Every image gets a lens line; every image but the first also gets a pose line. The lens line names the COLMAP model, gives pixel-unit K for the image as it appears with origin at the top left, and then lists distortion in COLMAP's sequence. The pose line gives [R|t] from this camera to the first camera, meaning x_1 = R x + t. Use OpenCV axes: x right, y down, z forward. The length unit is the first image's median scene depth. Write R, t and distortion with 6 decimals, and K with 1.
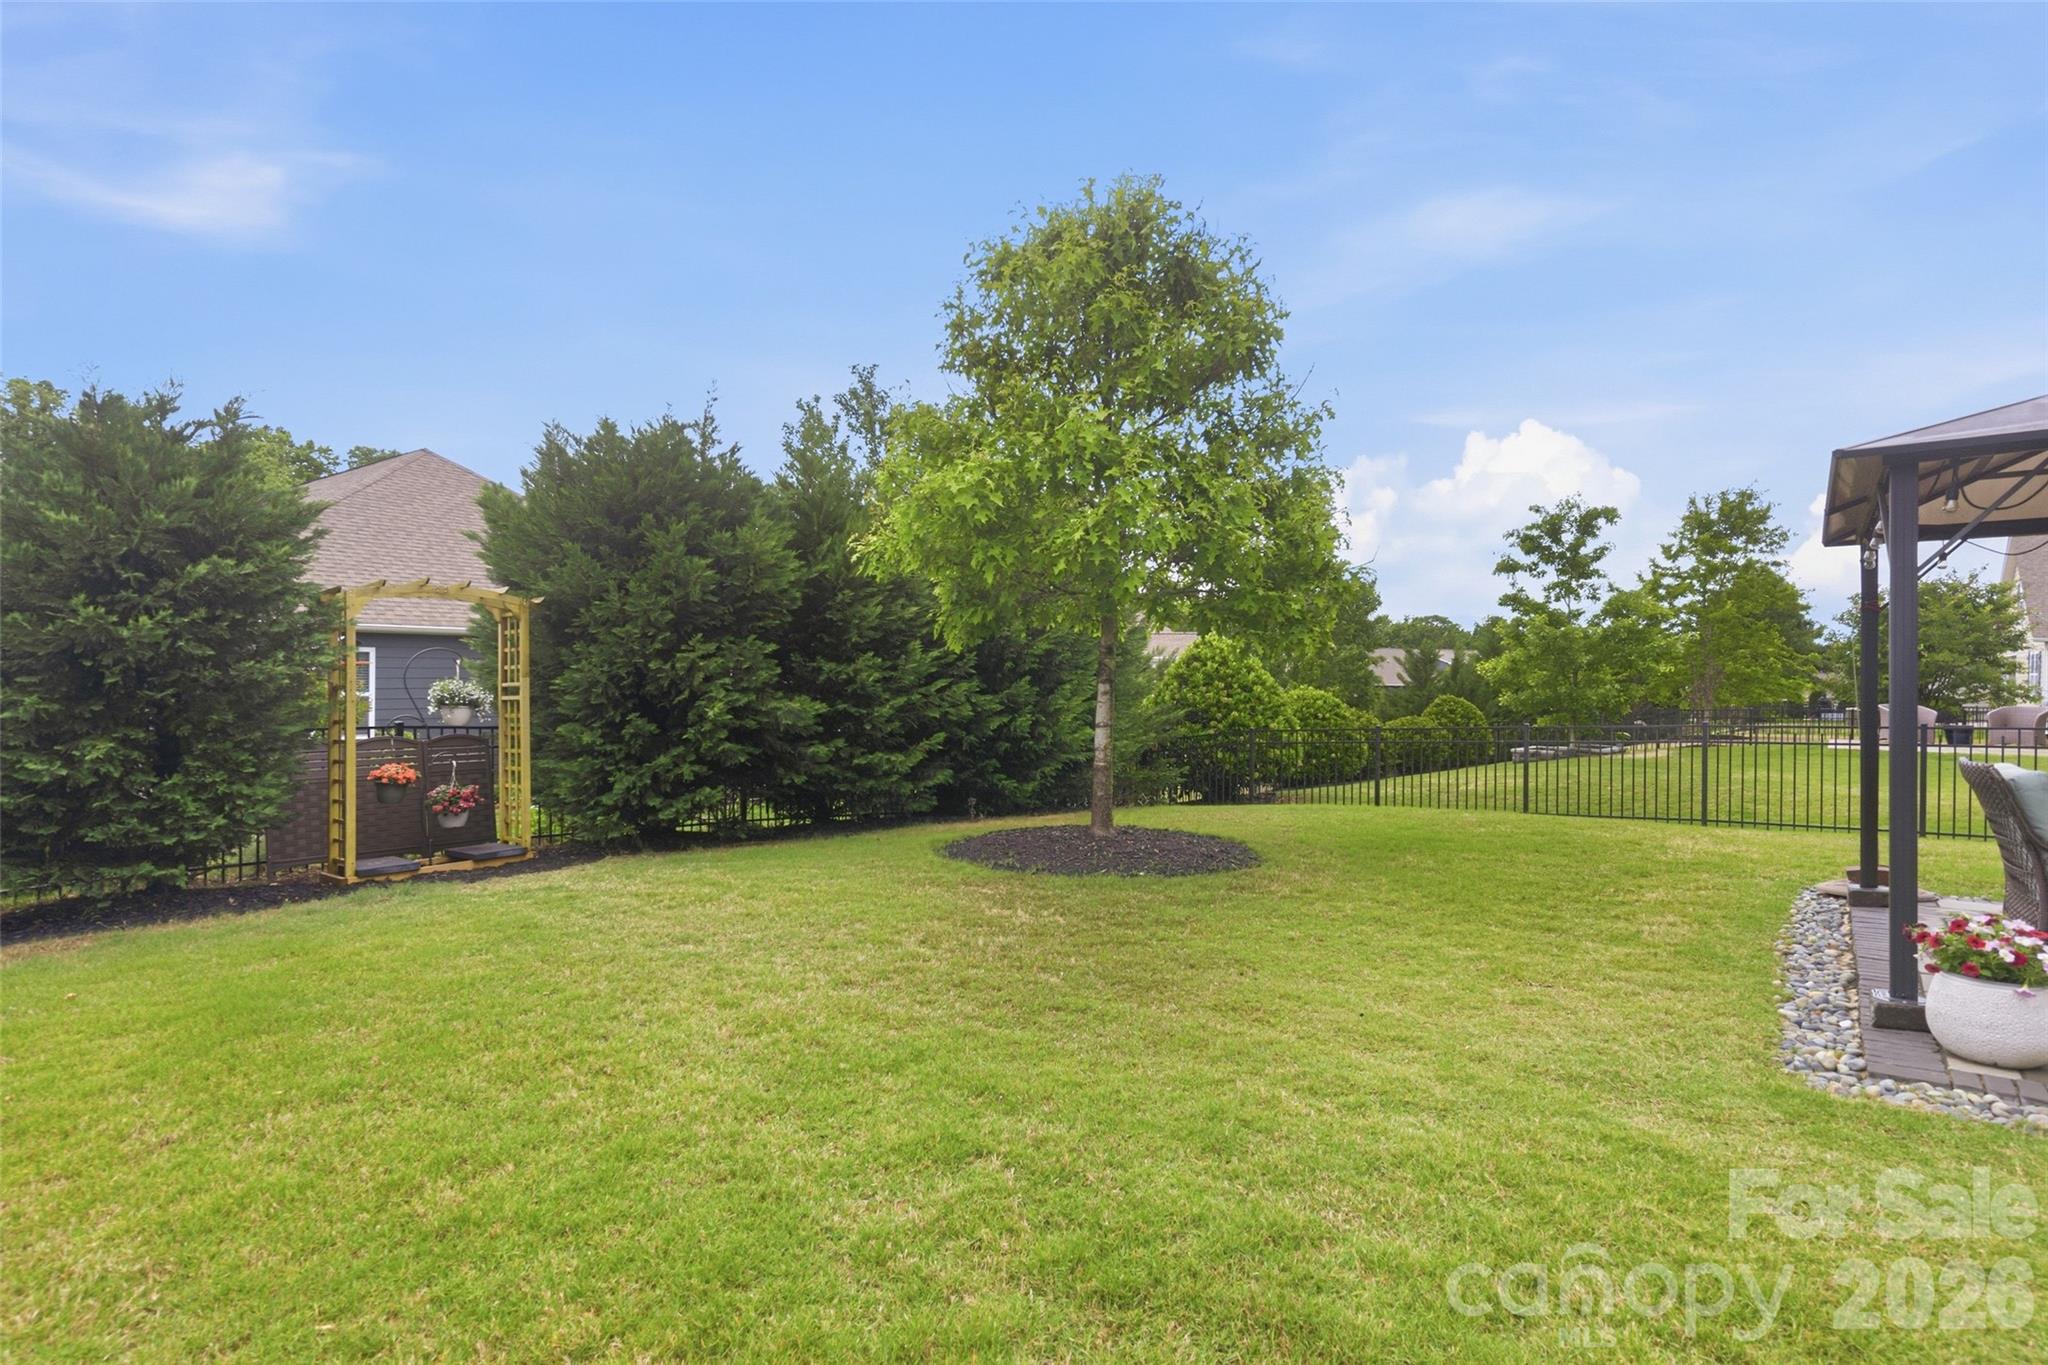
lens RADIAL K [[1051.5, 0, 1024.0], [0, 1051.5, 682.5], [0, 0, 1]] dist [0.001797, -0.000100]
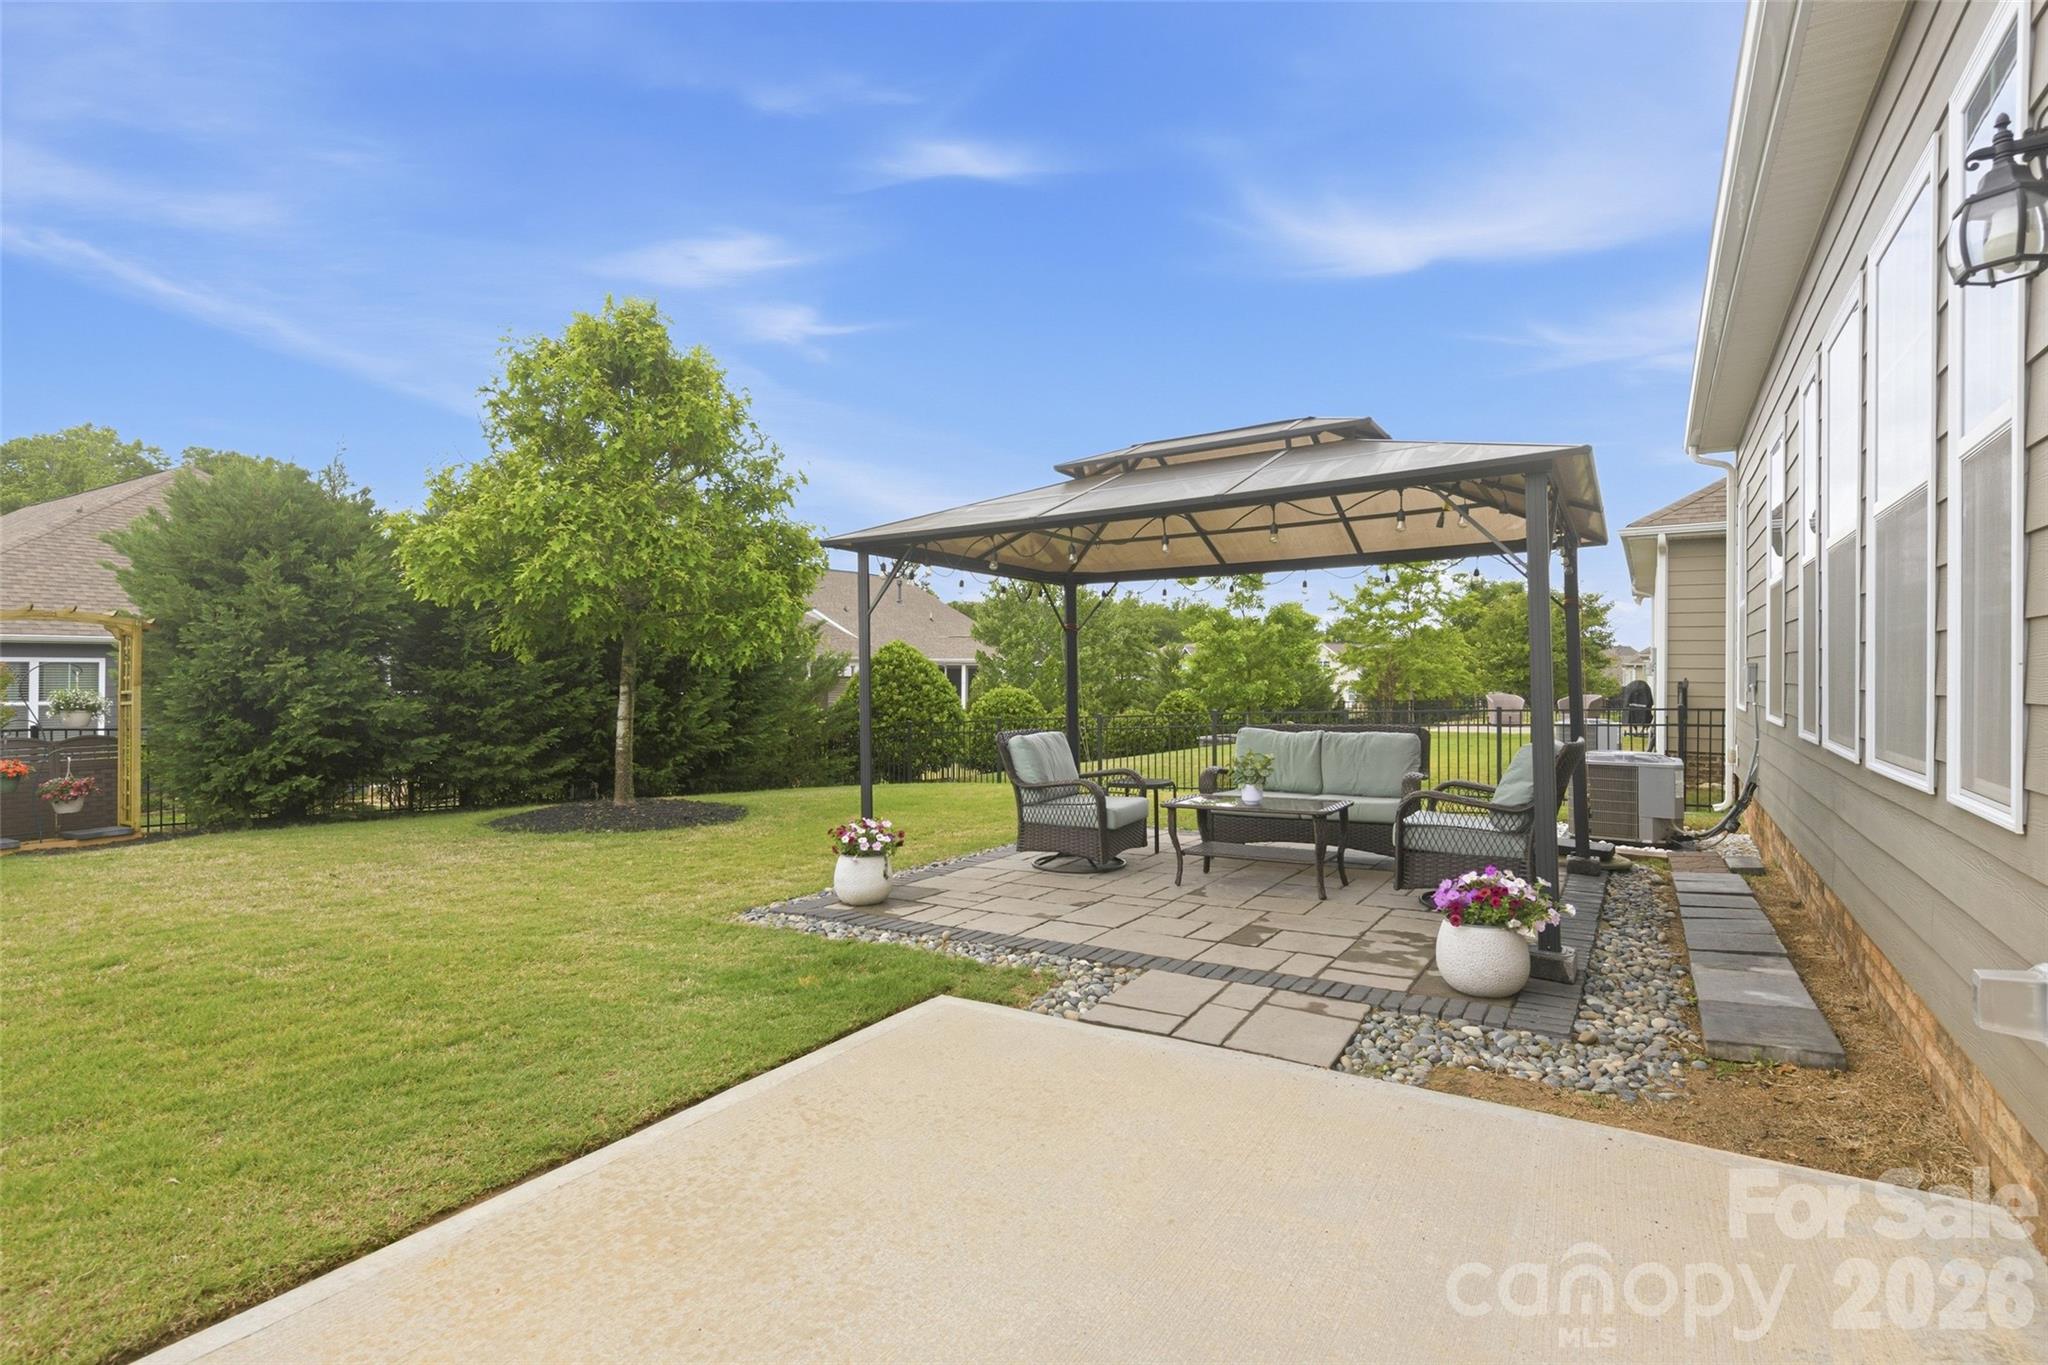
lens RADIAL K [[1019.7, 0, 1022.7], [0, 1019.7, 662.8], [0, 0, 1]] dist [-0.001080, -0.000320]
pose [[0.993528, -0.009010, 0.113225, 0.316260], [0.011207, 0.999761, -0.018783, 0.001531], [-0.113029, 0.019930, 0.993392, -0.211921]]
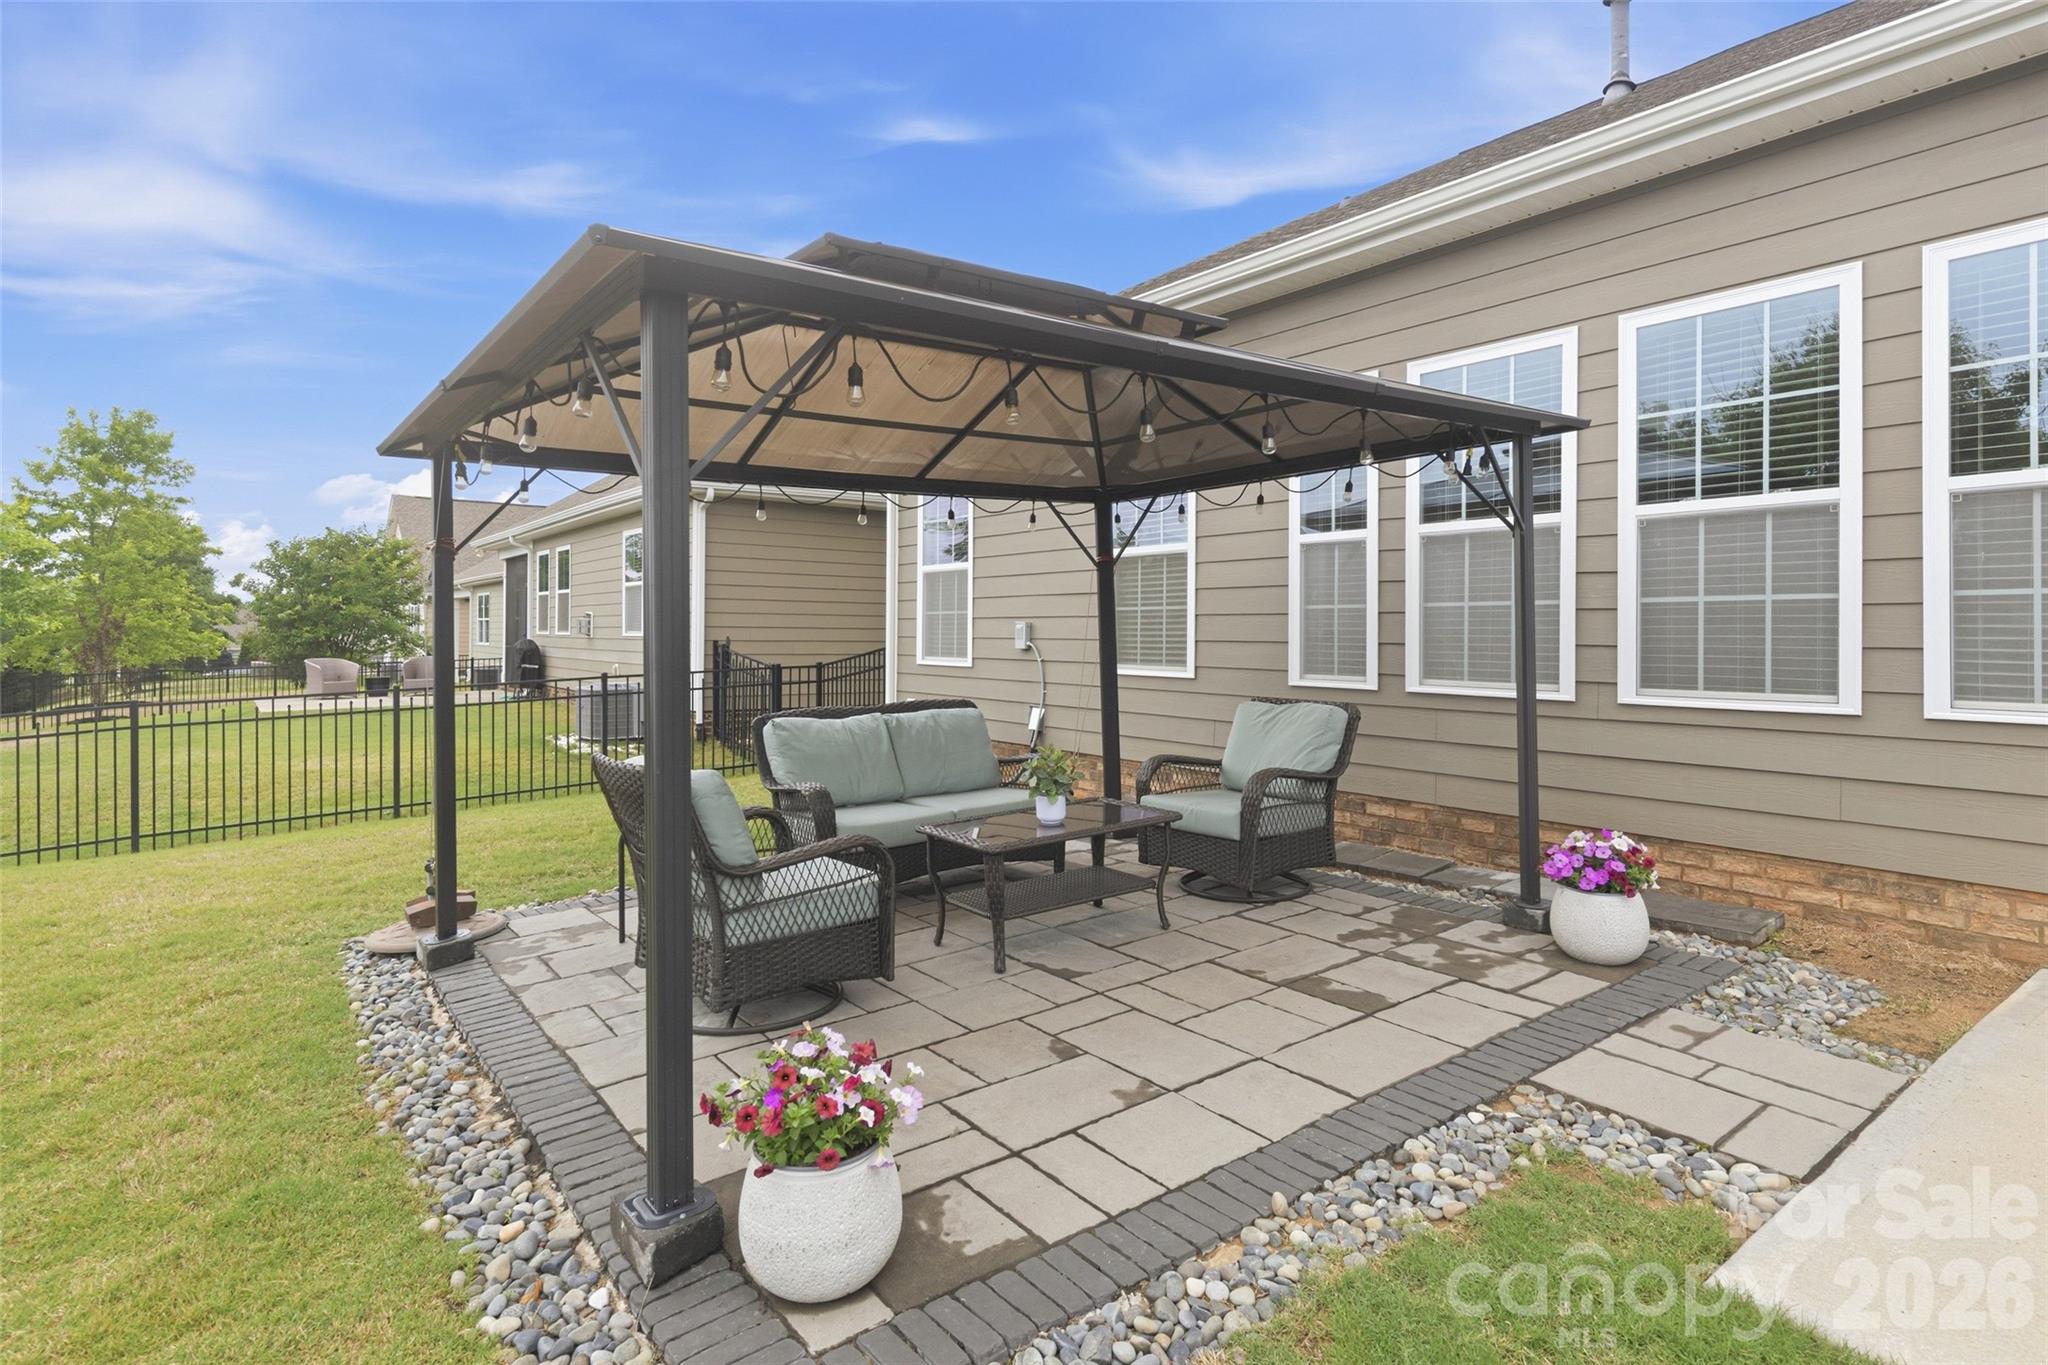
lens RADIAL K [[1060.7, 0, 1028.0], [0, 1060.7, 620.6], [0, 0, 1]] dist [-0.003407, -0.001282]
pose [[0.257421, -0.005303, 0.966285, 0.110768], [0.016020, 0.999871, 0.001220, -0.008325], [-0.966167, 0.015166, 0.257472, 0.227948]]
